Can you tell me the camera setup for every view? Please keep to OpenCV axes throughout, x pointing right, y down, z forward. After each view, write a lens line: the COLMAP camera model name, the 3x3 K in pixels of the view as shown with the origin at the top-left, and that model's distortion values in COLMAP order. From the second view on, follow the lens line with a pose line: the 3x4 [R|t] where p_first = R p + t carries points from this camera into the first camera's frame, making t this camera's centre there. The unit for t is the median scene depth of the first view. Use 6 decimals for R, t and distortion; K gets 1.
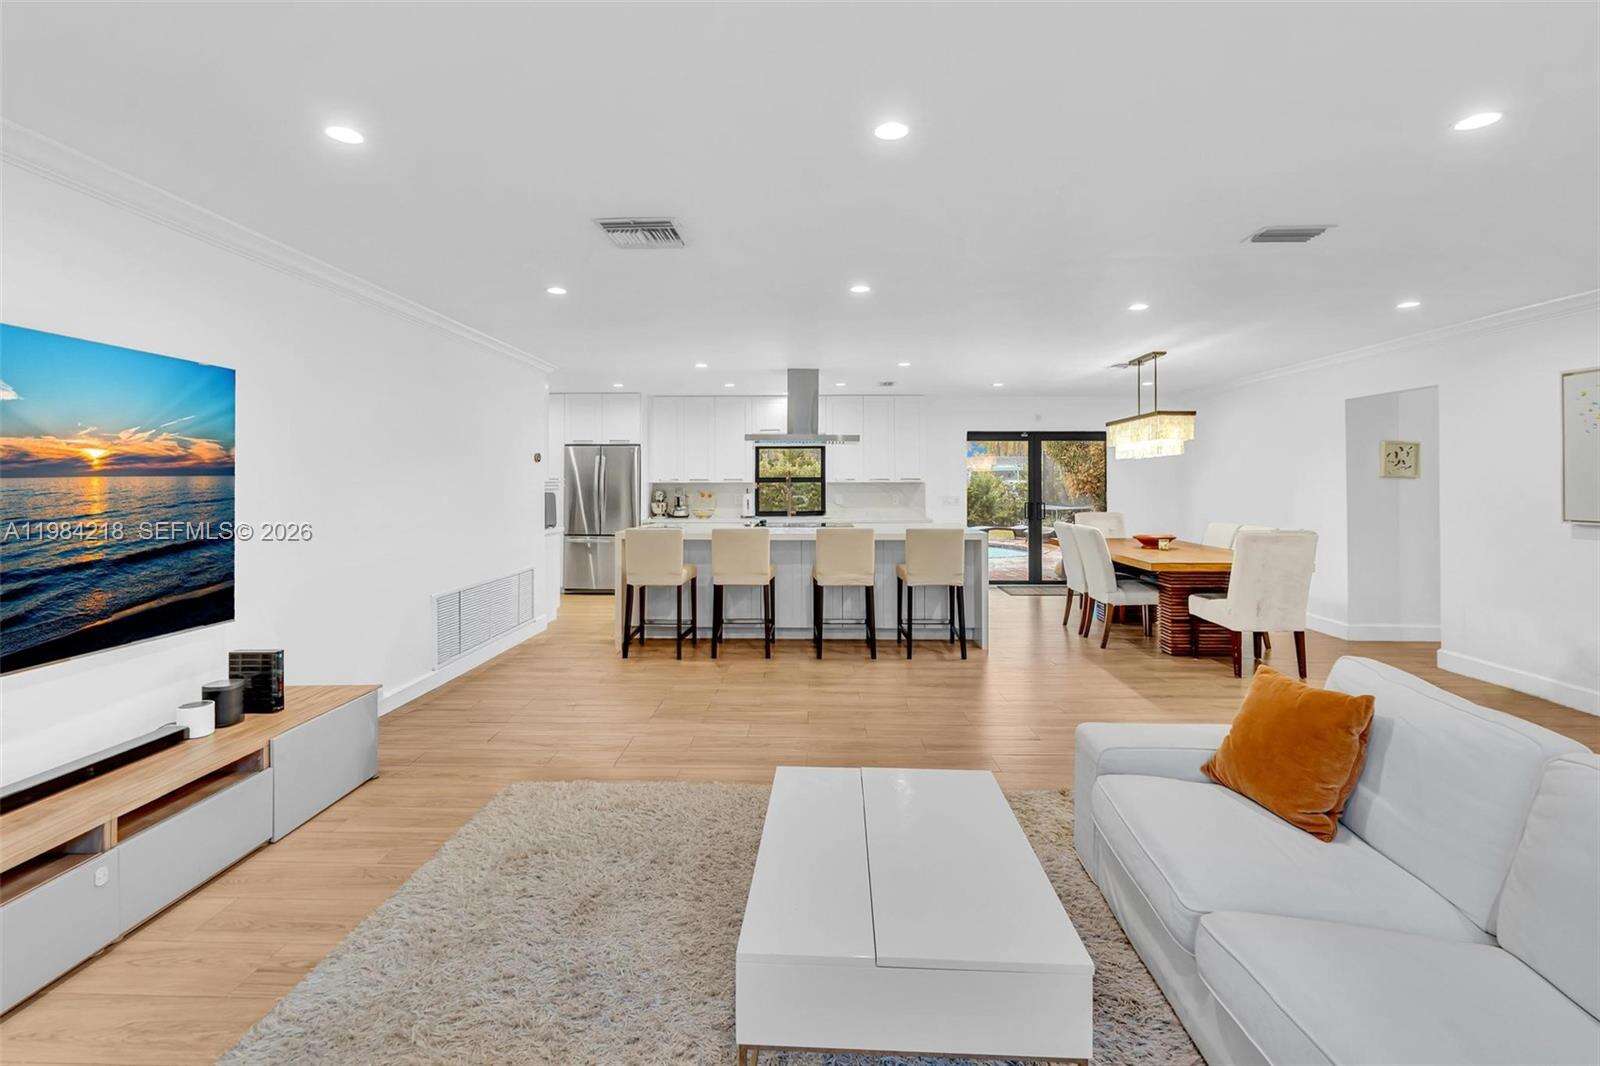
lens RADIAL K [[729.3, 0, 803.3], [0, 729.3, 465.4], [0, 0, 1]] dist [-0.004750, 0.002585]
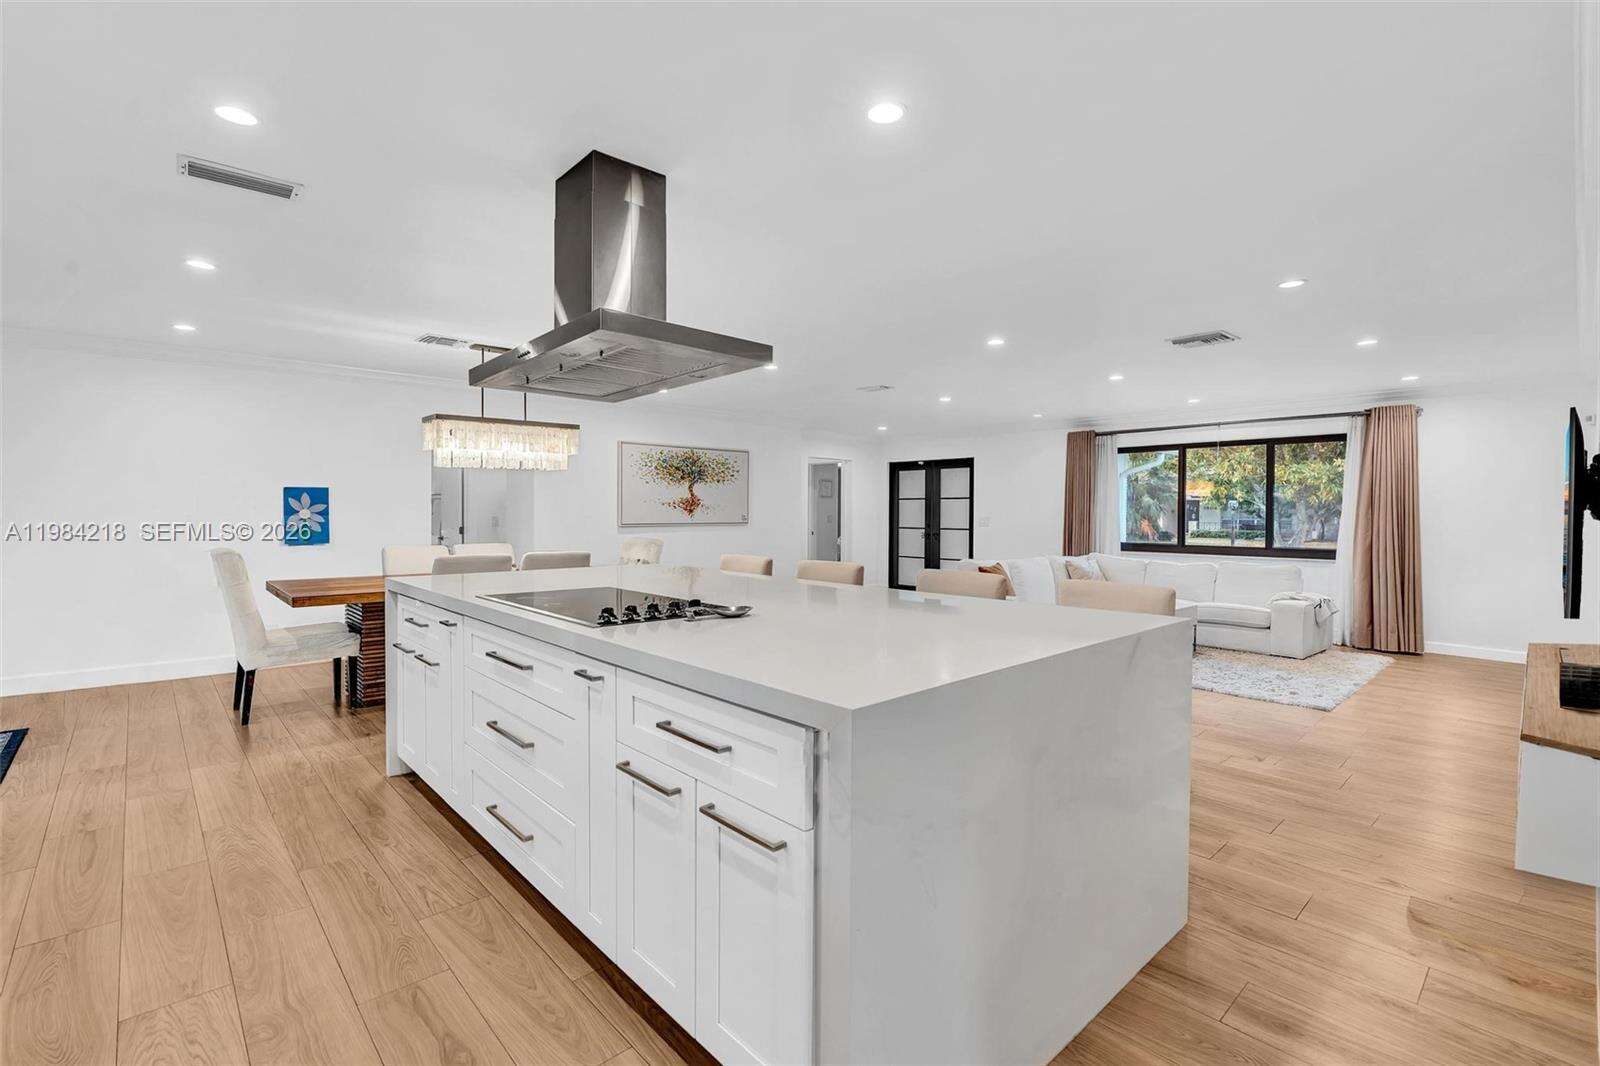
lens RADIAL K [[729.3, 0, 792.0], [0, 729.3, 523.2], [0, 0, 1]] dist [-0.004750, 0.002585]
pose [[-0.685450, -0.015437, 0.727956, -0.259815], [-0.023963, 0.999712, -0.001364, 0.031547], [-0.727725, -0.018379, -0.685622, 0.943928]]
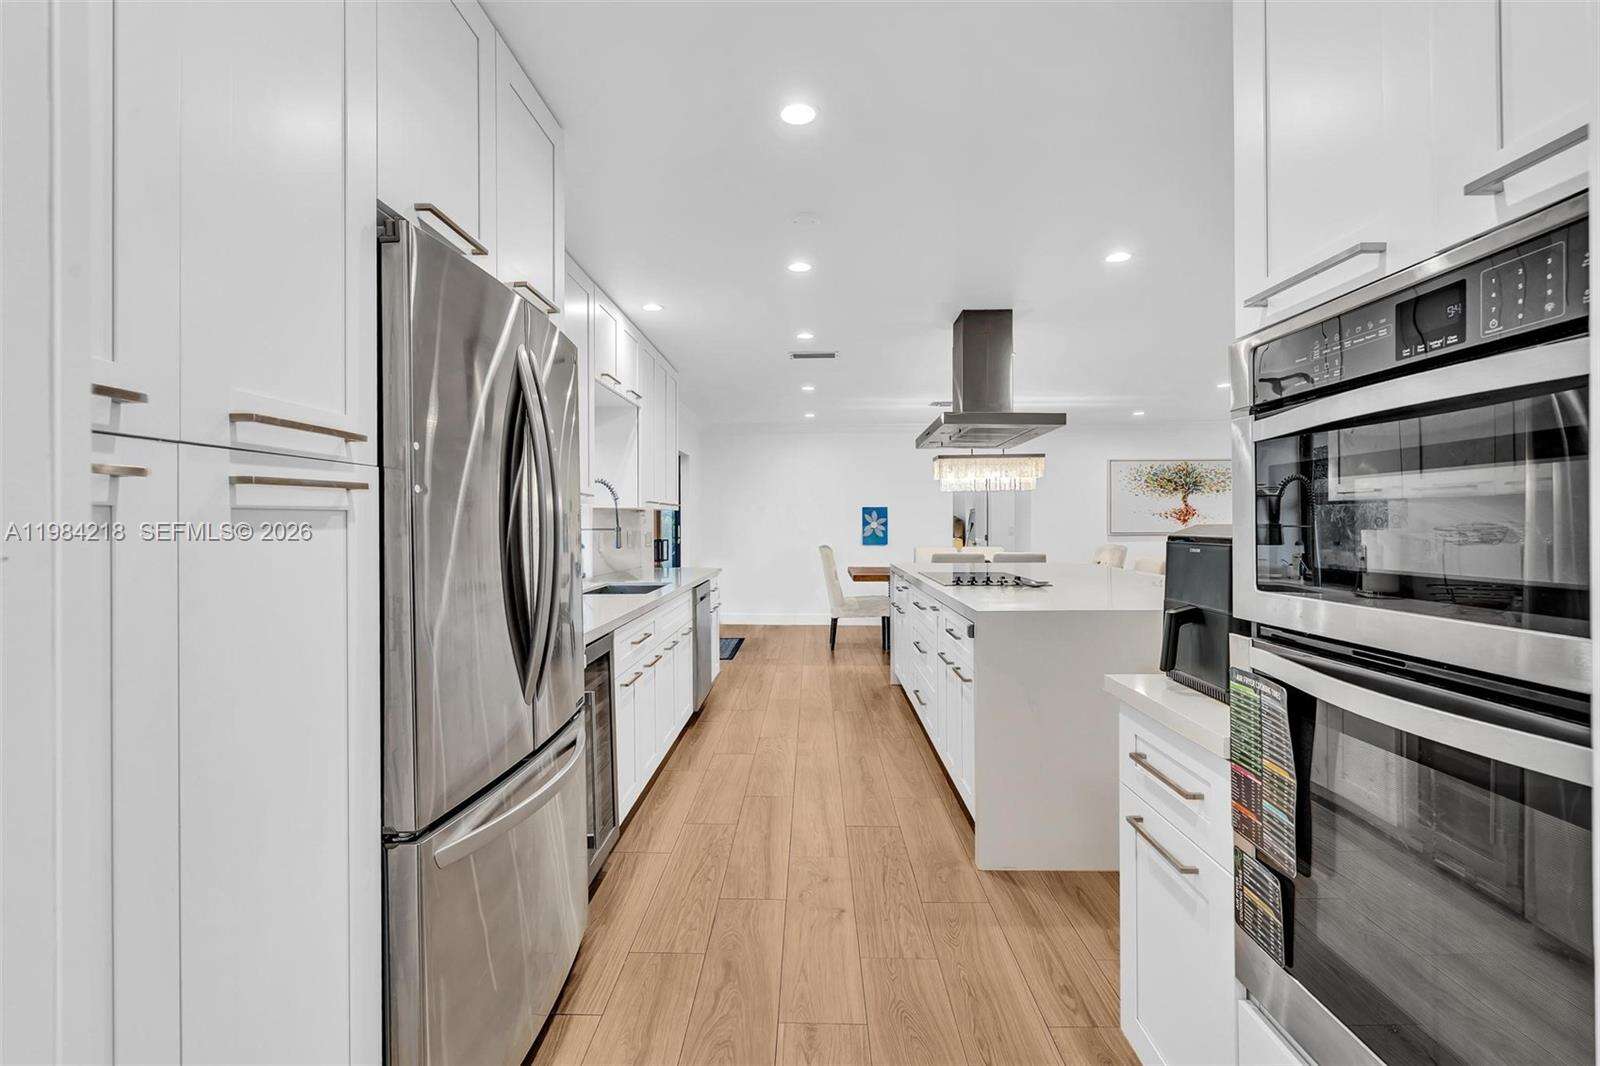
lens RADIAL K [[729.3, 0, 794.2], [0, 729.3, 521.8], [0, 0, 1]] dist [-0.004750, 0.002585]
pose [[0.005536, 0.000323, 0.999985, -0.470939], [-0.022464, 0.999748, -0.000199, 0.031078], [-0.999732, -0.022463, 0.005541, 0.915956]]
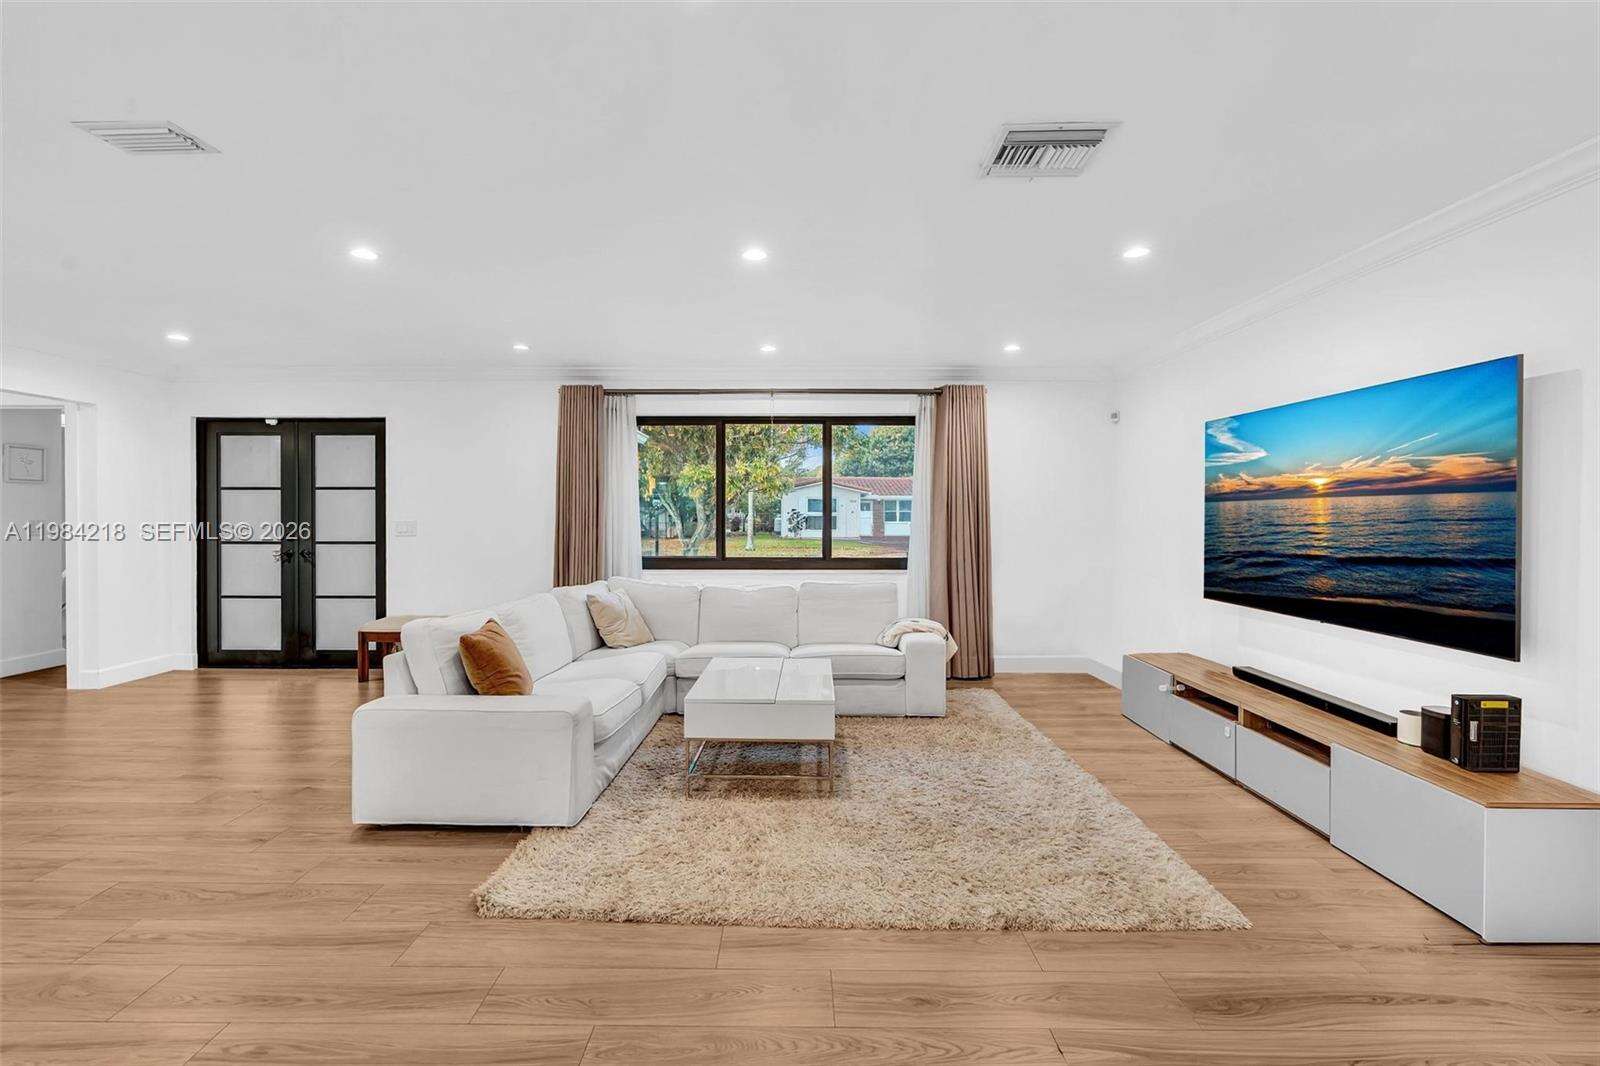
lens RADIAL K [[729.3, 0, 784.3], [0, 729.3, 520.3], [0, 0, 1]] dist [-0.004750, 0.002585]
pose [[-0.999993, -0.003651, 0.000256, 0.022285], [-0.003654, 0.999864, -0.016067, 0.021673], [-0.000198, -0.016068, -0.999871, 0.603391]]
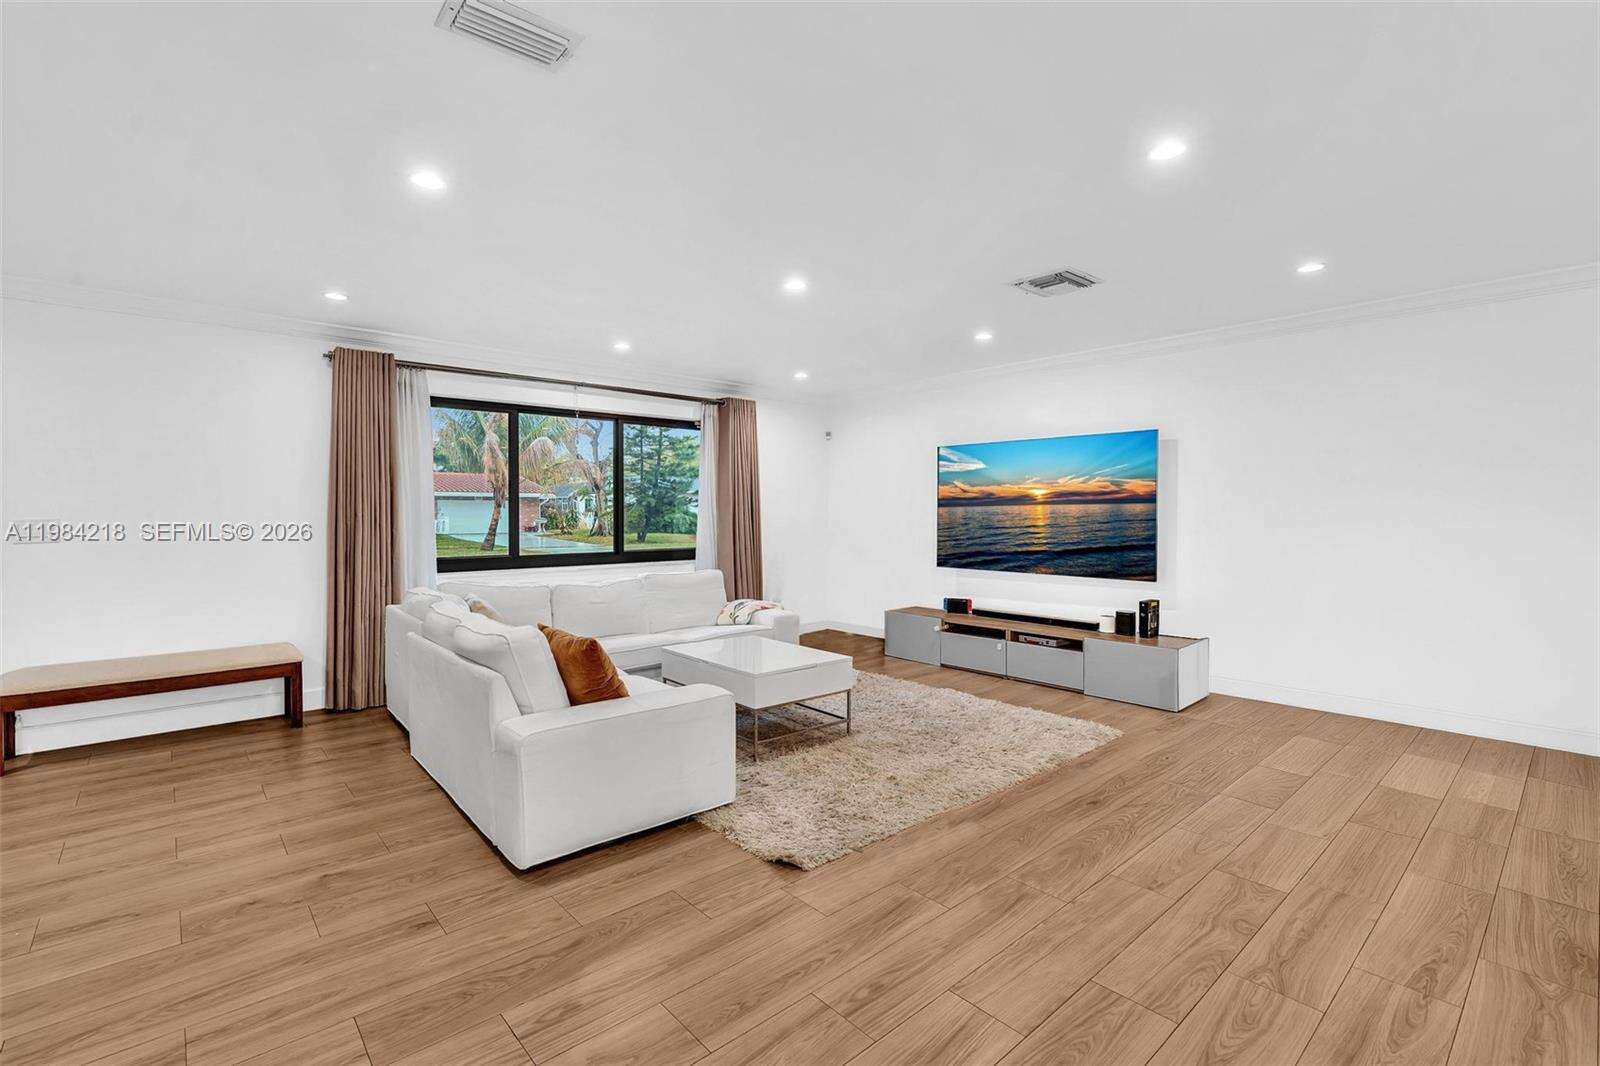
lens RADIAL K [[723.6, 0, 790.6], [0, 723.6, 524.9], [0, 0, 1]] dist [0.001061, 0.001257]
pose [[-0.743977, 0.008280, -0.668154, 0.322142], [0.014004, 0.999897, -0.003203, 0.024038], [0.668059, -0.011740, -0.744016, 0.551065]]
